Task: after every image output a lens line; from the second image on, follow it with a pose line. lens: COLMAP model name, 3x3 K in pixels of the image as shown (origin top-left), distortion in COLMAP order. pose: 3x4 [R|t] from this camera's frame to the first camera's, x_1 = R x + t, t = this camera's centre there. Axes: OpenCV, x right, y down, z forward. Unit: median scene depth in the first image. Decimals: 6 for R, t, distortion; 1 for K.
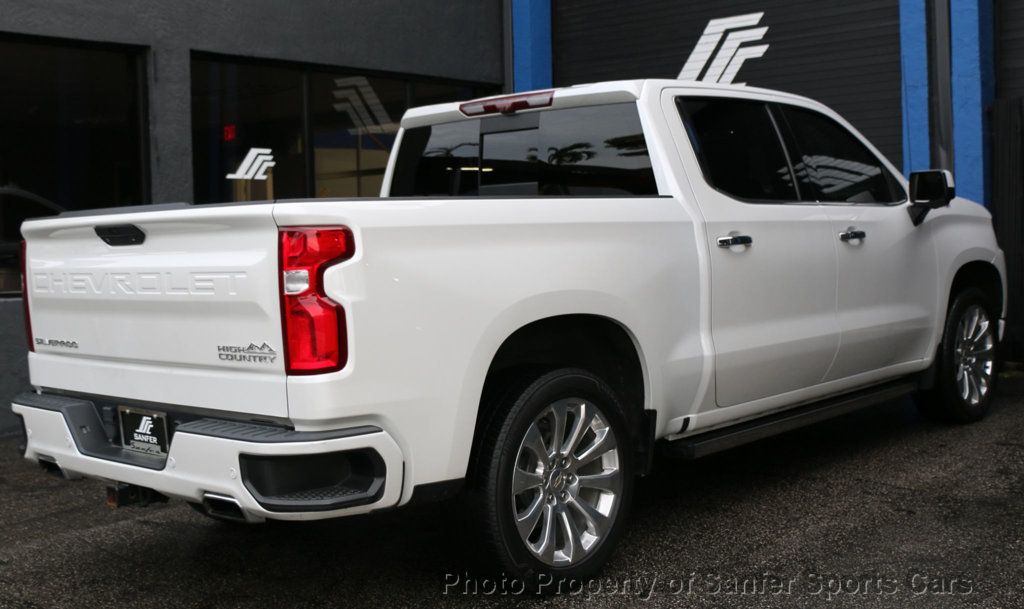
lens RADIAL K [[1250.7, 0, 512.0], [0, 1250.7, 304.5], [0, 0, 1]] dist [-0.095910, -0.000526]
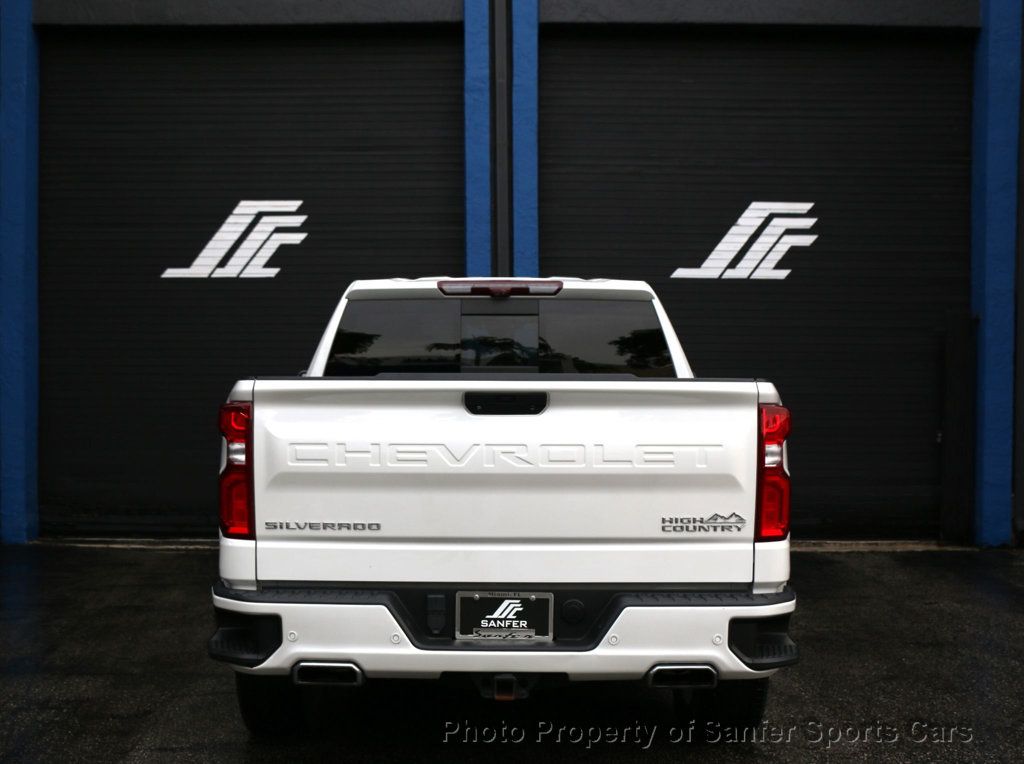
lens RADIAL K [[1344.1, 0, 469.1], [0, 1344.1, 428.2], [0, 0, 1]] dist [-0.151481, 0.203074]
pose [[0.745501, 0.027406, 0.665941, -0.958838], [0.009473, 0.998618, -0.051702, 0.013400], [-0.666437, 0.044852, 0.744211, 0.260221]]
